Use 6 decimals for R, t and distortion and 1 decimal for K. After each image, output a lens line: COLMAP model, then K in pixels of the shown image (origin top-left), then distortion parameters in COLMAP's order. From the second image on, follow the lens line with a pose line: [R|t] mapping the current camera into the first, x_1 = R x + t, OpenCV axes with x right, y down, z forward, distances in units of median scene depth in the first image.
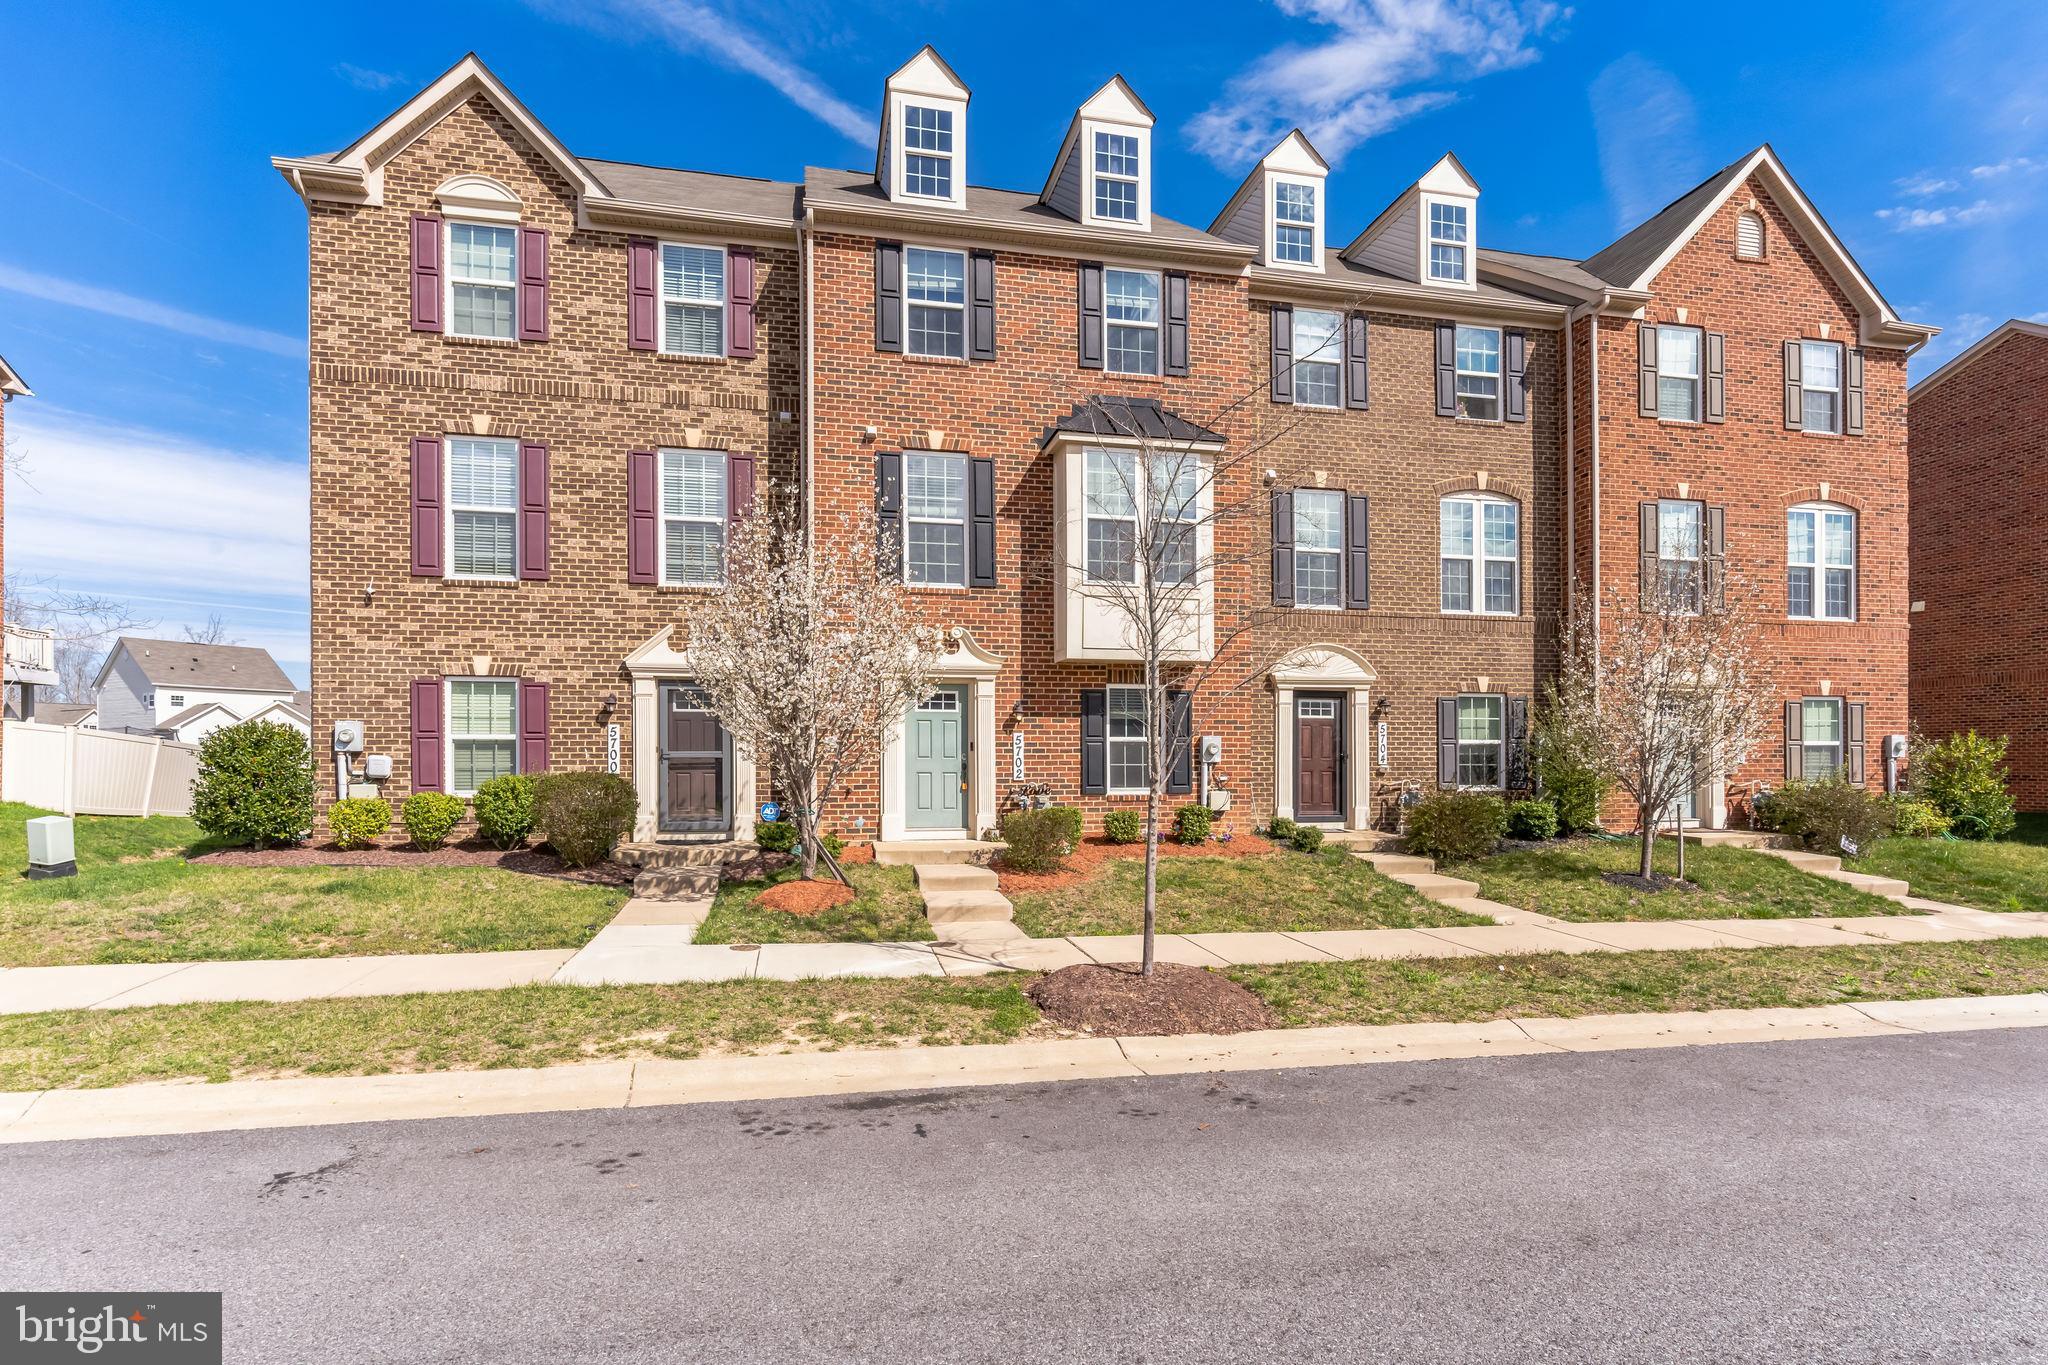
lens RADIAL K [[984.0, 0, 1010.5], [0, 984.0, 781.3], [0, 0, 1]] dist [0.000032, 0.000477]
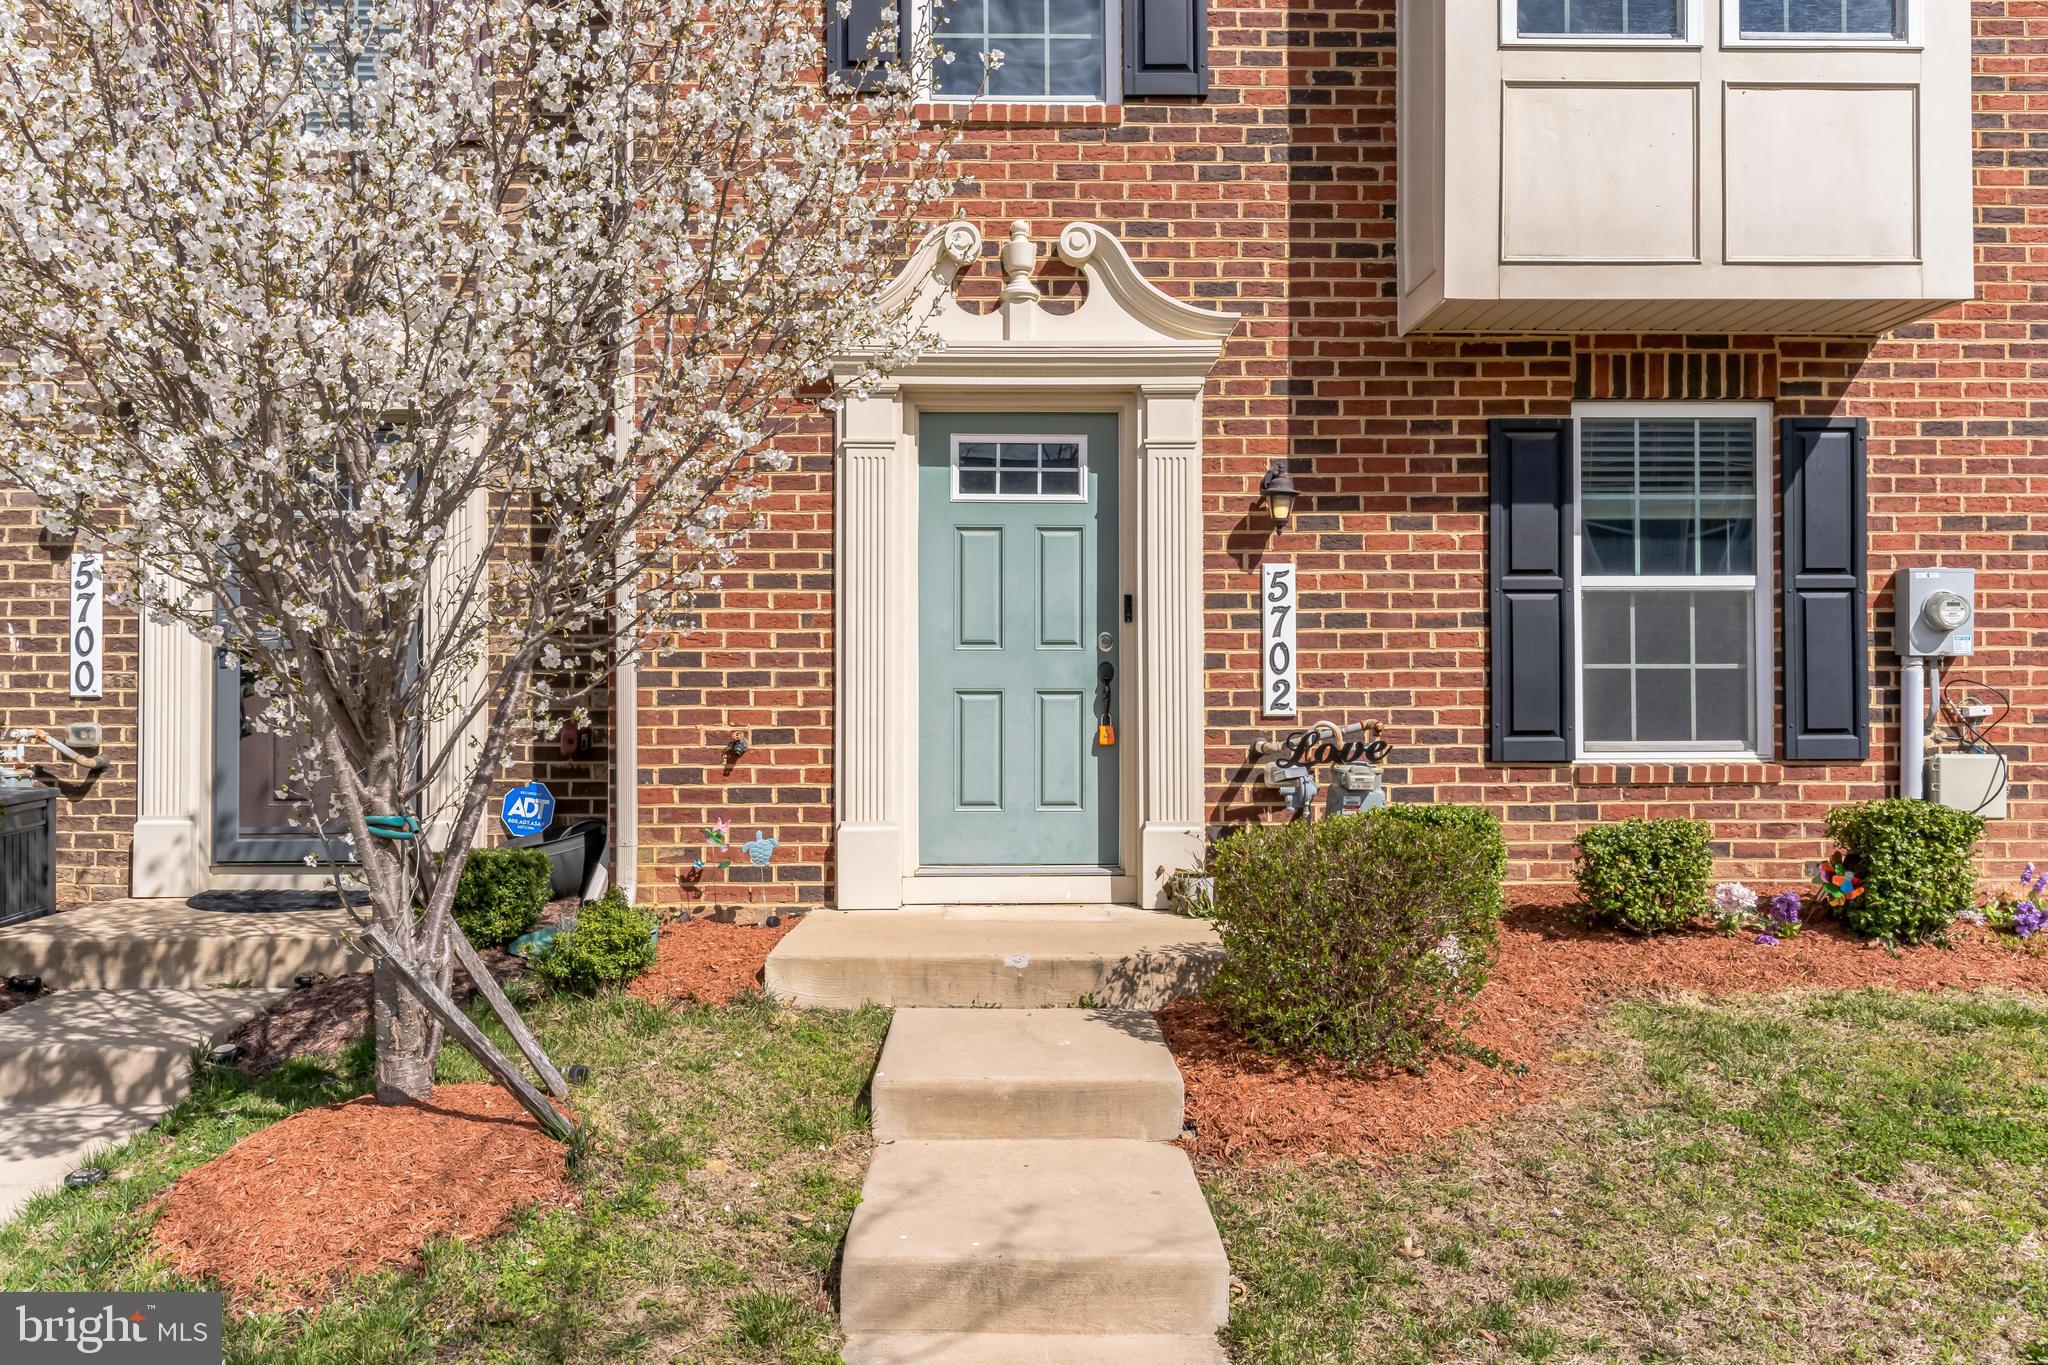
lens RADIAL K [[1572.3, 0, 1002.2], [0, 1572.3, 719.1], [0, 0, 1]] dist [0.000769, 0.001281]
pose [[0.983113, -0.000671, -0.182997, 0.012959], [-0.001473, 0.999932, -0.011581, 0.005967], [0.182992, 0.011655, 0.983045, 0.506046]]
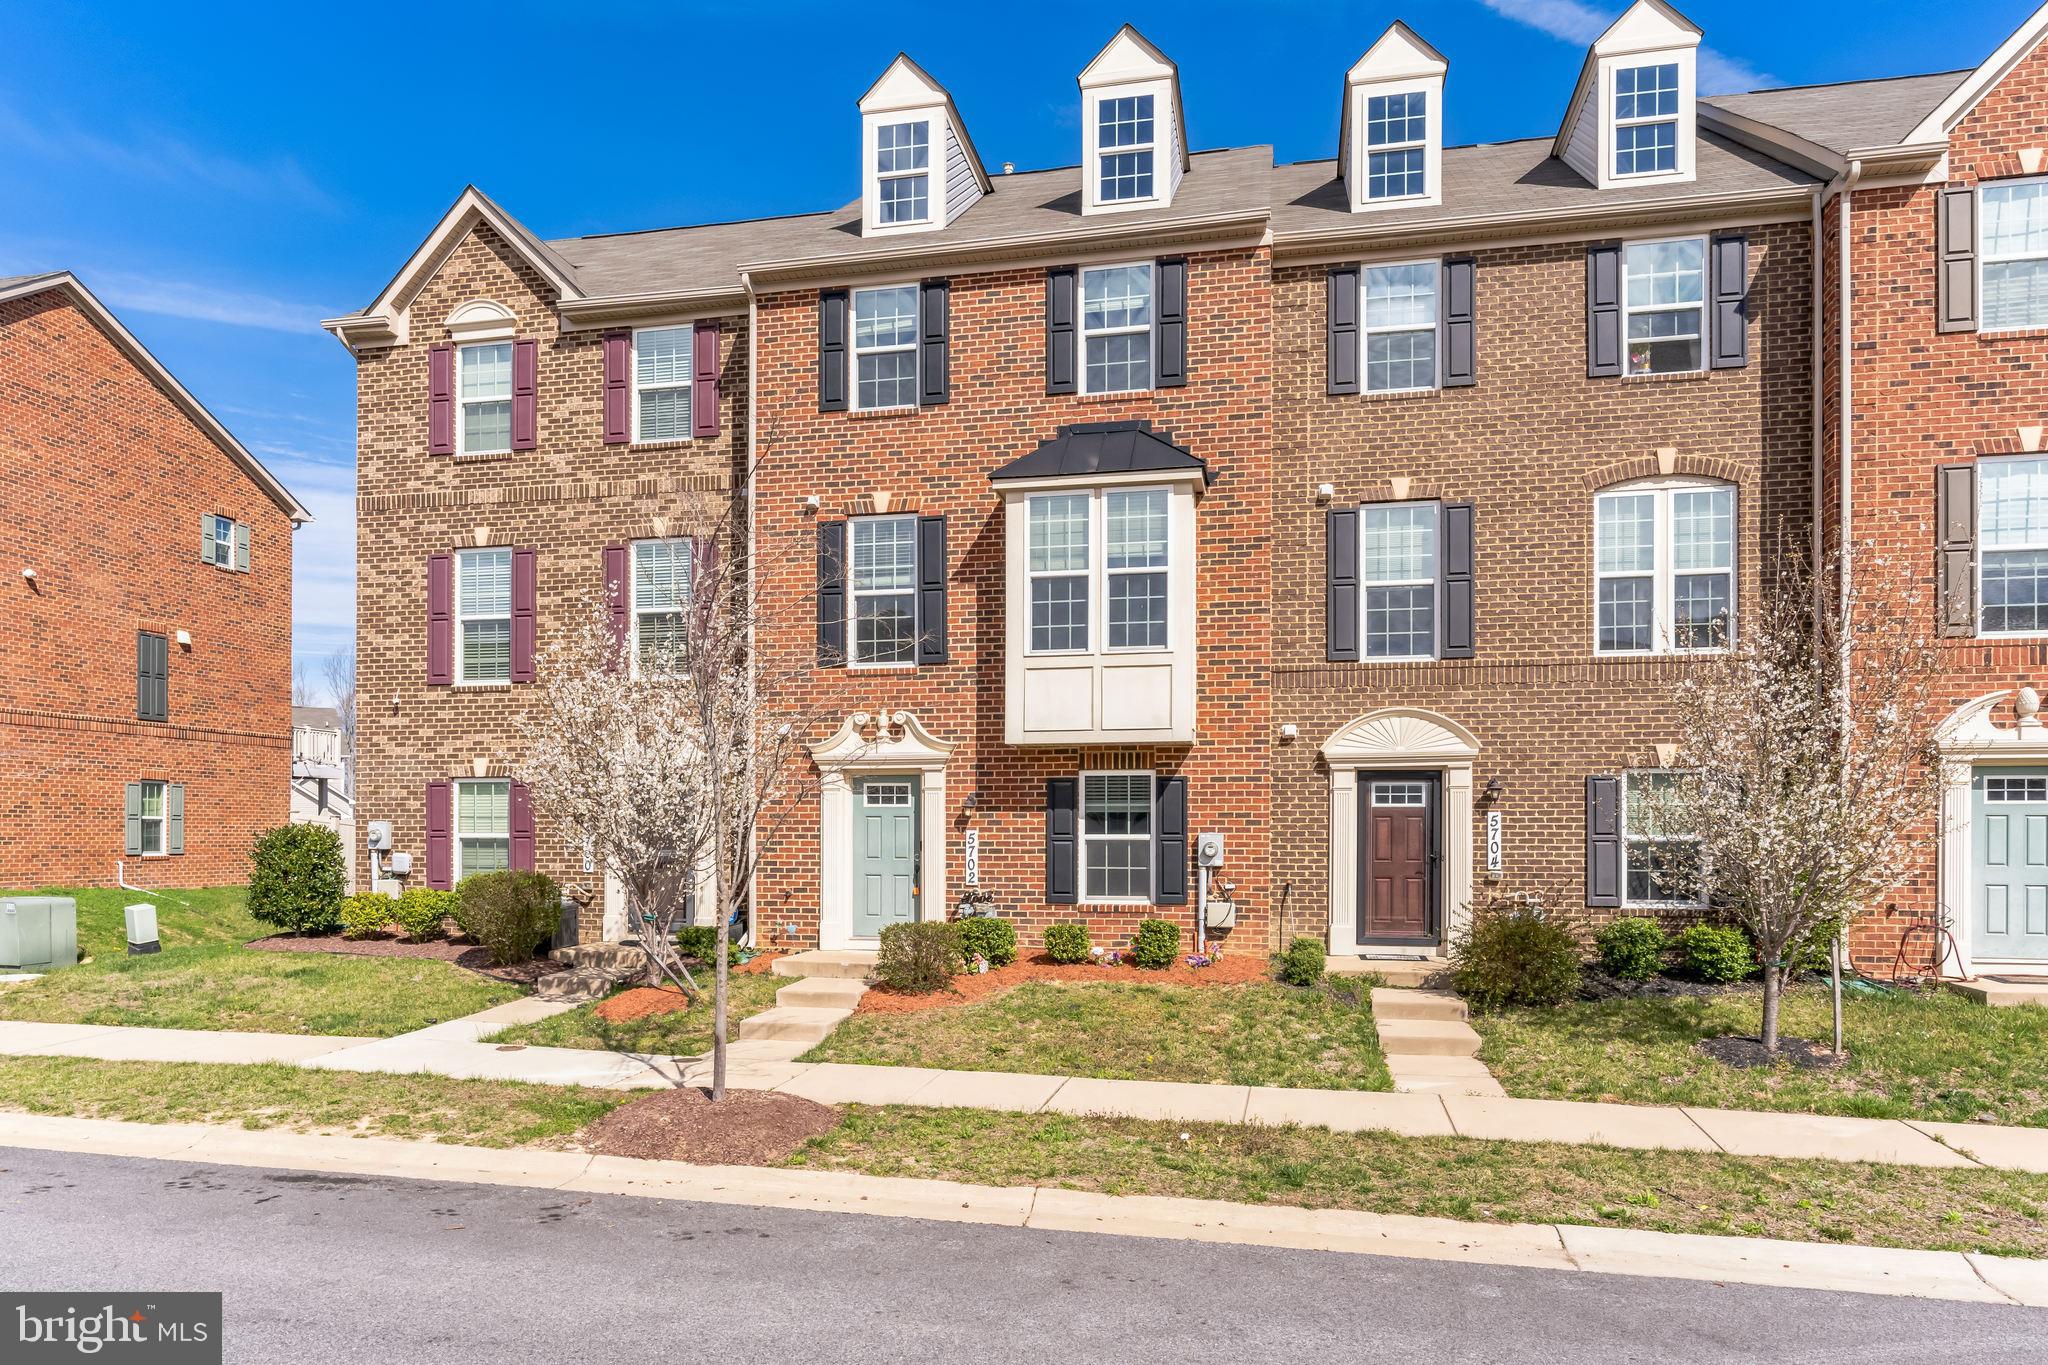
lens RADIAL K [[1287.4, 0, 1006.4], [0, 1287.4, 866.9], [0, 0, 1]] dist [-0.003000, 0.000733]
pose [[0.913042, 0.011236, -0.407712, 0.504581], [-0.010593, 0.999937, 0.003835, -0.022046], [0.407729, 0.000817, 0.913103, -0.018192]]
